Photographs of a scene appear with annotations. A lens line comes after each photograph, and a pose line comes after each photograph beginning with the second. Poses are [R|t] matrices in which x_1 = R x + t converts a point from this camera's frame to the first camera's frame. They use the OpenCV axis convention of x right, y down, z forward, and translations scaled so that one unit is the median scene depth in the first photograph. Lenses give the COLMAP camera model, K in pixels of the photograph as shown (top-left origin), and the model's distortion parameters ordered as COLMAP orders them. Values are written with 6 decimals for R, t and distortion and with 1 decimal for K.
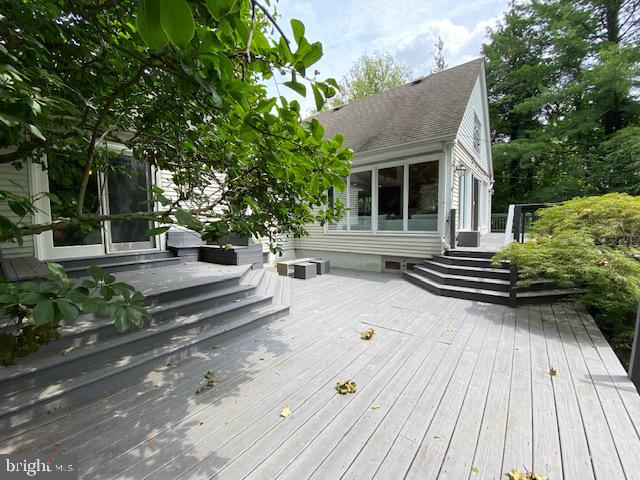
lens RADIAL K [[260.3, 0, 318.7], [0, 260.3, 237.1], [0, 0, 1]] dist [0.003892, -0.012178]
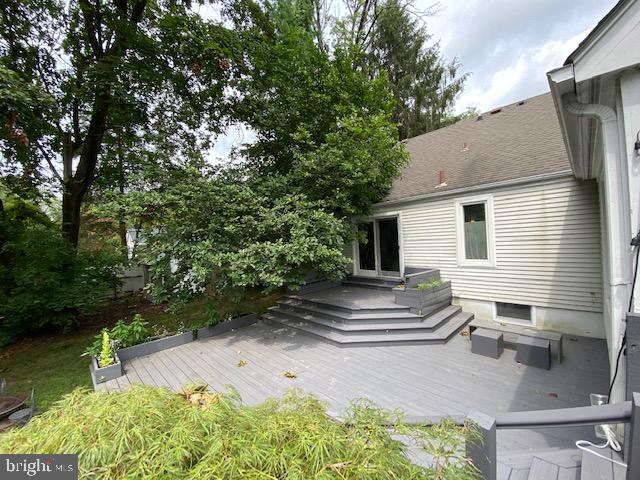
lens RADIAL K [[260.3, 0, 318.5], [0, 260.3, 238.7], [0, 0, 1]] dist [0.003892, -0.012178]
pose [[-0.120199, 0.013915, -0.992652, 1.605417], [-0.026292, 0.999506, 0.017195, -0.357534], [0.992402, 0.028166, -0.119774, 1.431458]]
